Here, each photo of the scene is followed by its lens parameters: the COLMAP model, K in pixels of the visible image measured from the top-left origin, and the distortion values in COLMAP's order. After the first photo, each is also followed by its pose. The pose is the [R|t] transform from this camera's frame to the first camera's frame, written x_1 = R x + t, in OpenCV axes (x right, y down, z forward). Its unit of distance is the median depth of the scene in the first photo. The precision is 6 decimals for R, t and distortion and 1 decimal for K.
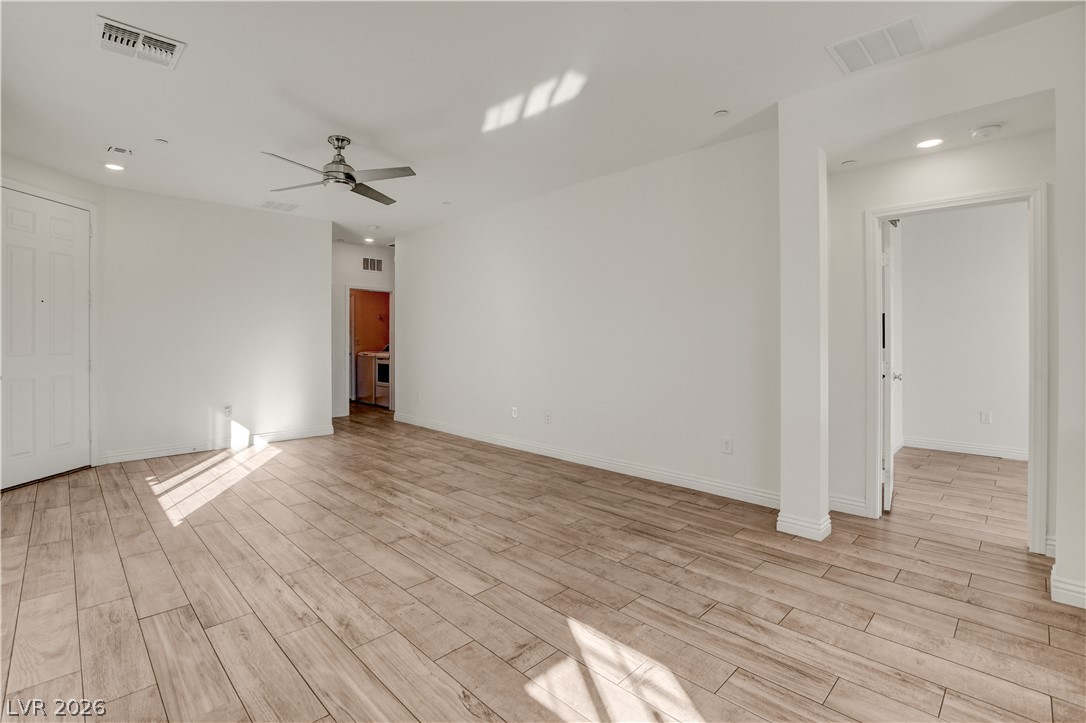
lens RADIAL K [[484.6, 0, 526.7], [0, 484.6, 327.7], [0, 0, 1]] dist [-0.032756, 0.002988]
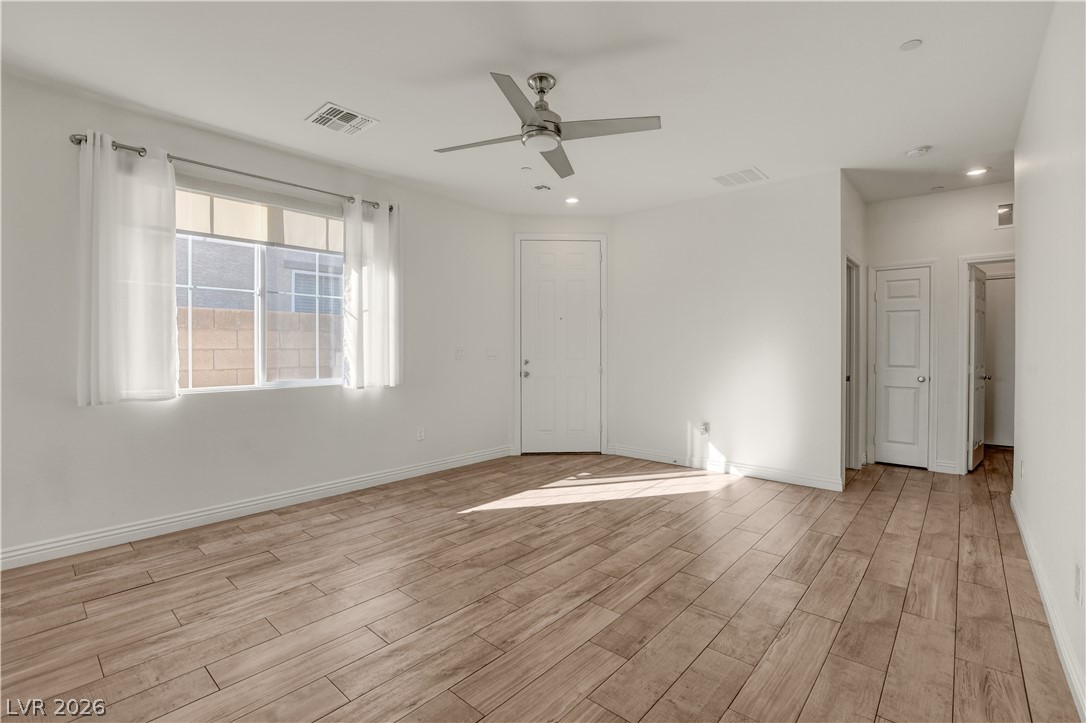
lens RADIAL K [[484.6, 0, 565.5], [0, 484.6, 351.4], [0, 0, 1]] dist [-0.032756, 0.002988]
pose [[0.103313, 0.008105, -0.994616, 0.357024], [0.021127, 0.999723, 0.010341, 0.023101], [0.994424, -0.022082, 0.103113, 0.959632]]
